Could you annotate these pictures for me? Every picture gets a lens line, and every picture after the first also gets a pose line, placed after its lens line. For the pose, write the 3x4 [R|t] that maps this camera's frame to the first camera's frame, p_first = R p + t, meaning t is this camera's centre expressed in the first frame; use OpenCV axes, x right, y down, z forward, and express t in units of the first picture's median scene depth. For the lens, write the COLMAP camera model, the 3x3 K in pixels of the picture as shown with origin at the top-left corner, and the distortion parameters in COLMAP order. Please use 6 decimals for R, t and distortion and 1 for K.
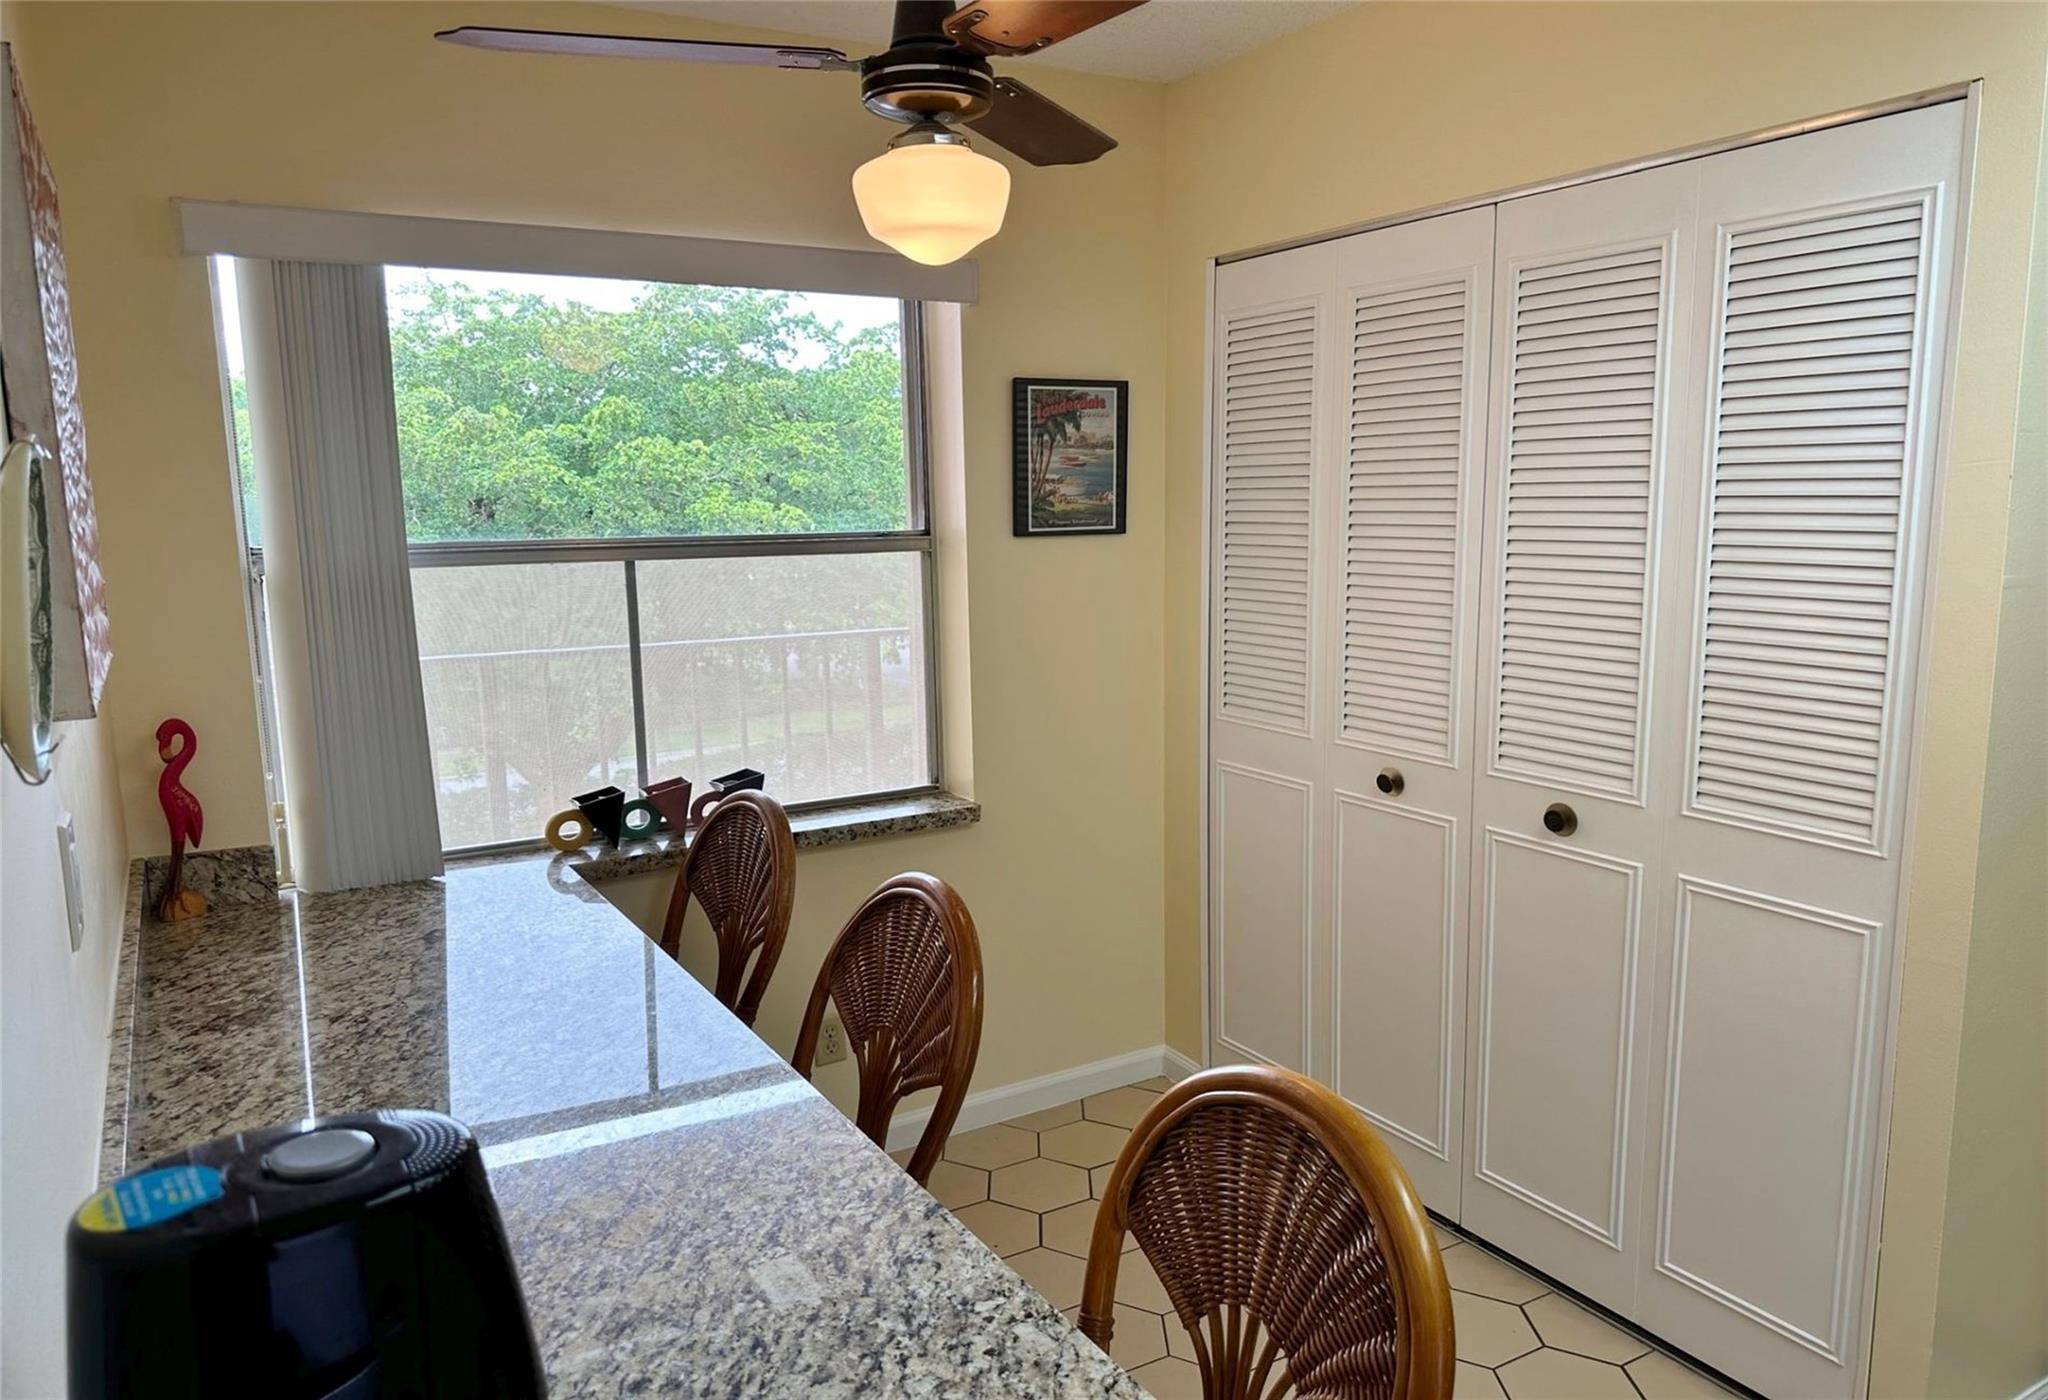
lens RADIAL K [[1394.8, 0, 1045.7], [0, 1394.8, 681.1], [0, 0, 1]] dist [0.134839, -0.266563]
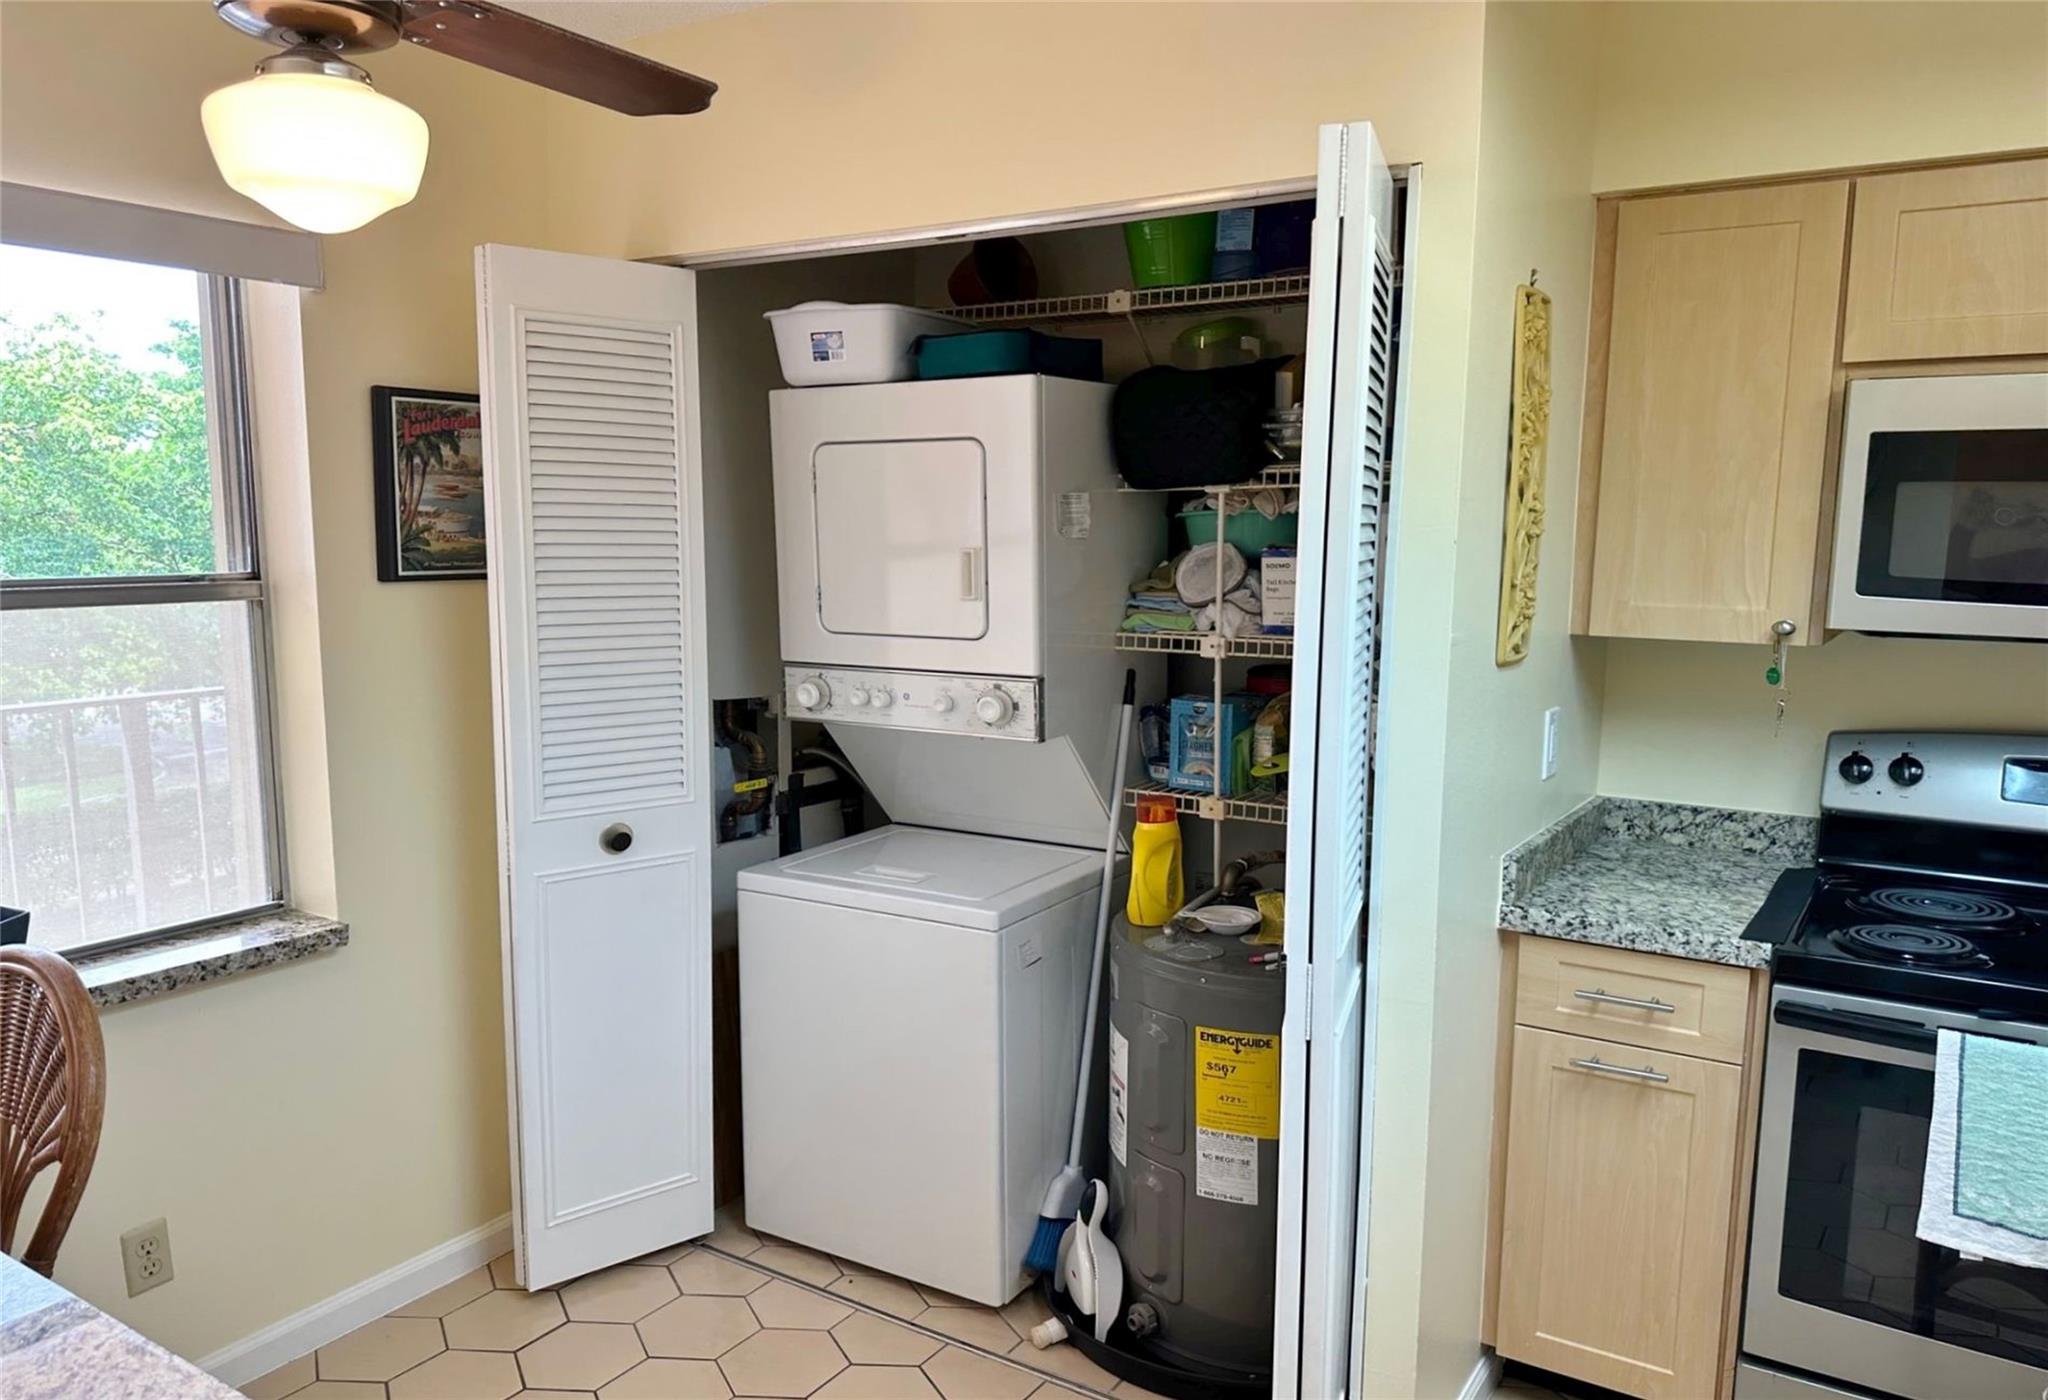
lens RADIAL K [[1455.3, 0, 1024.0], [0, 1455.3, 700.0], [0, 0, 1]] dist [-0.003780, 0.000134]
pose [[0.896765, -0.033264, 0.441254, -0.061692], [0.039253, 0.999219, -0.004449, -0.018266], [-0.440762, 0.021310, 0.897371, 0.093952]]
